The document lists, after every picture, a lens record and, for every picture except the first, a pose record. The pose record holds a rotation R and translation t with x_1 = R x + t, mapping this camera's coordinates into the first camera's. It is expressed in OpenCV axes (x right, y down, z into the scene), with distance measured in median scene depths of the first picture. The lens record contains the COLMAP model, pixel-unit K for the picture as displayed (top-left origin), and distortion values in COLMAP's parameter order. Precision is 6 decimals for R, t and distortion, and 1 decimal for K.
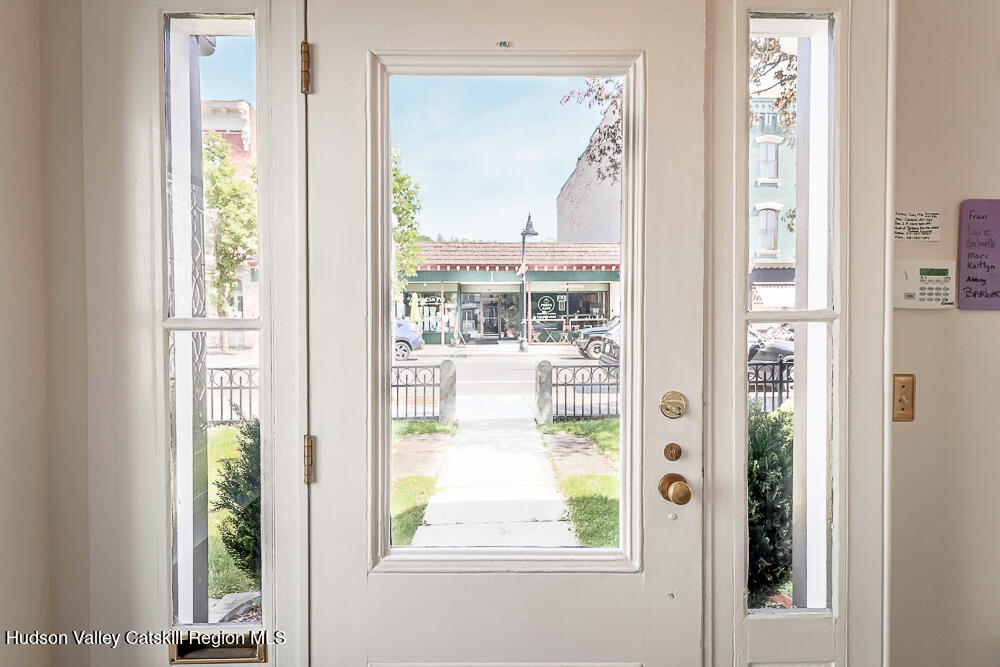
lens RADIAL K [[516.6, 0, 504.9], [0, 516.6, 330.3], [0, 0, 1]] dist [0.000836, 0.000864]
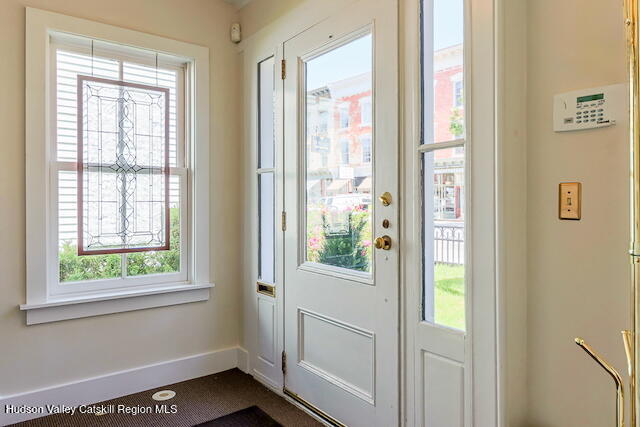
lens RADIAL K [[433.6, 0, 317.8], [0, 433.6, 211.2], [0, 0, 1]] dist [-0.003063, -0.001403]
pose [[0.597383, 0.015168, -0.801813, 1.275048], [-0.014637, 0.999861, 0.008009, 0.158141], [0.801823, 0.006951, 0.597522, -0.134076]]
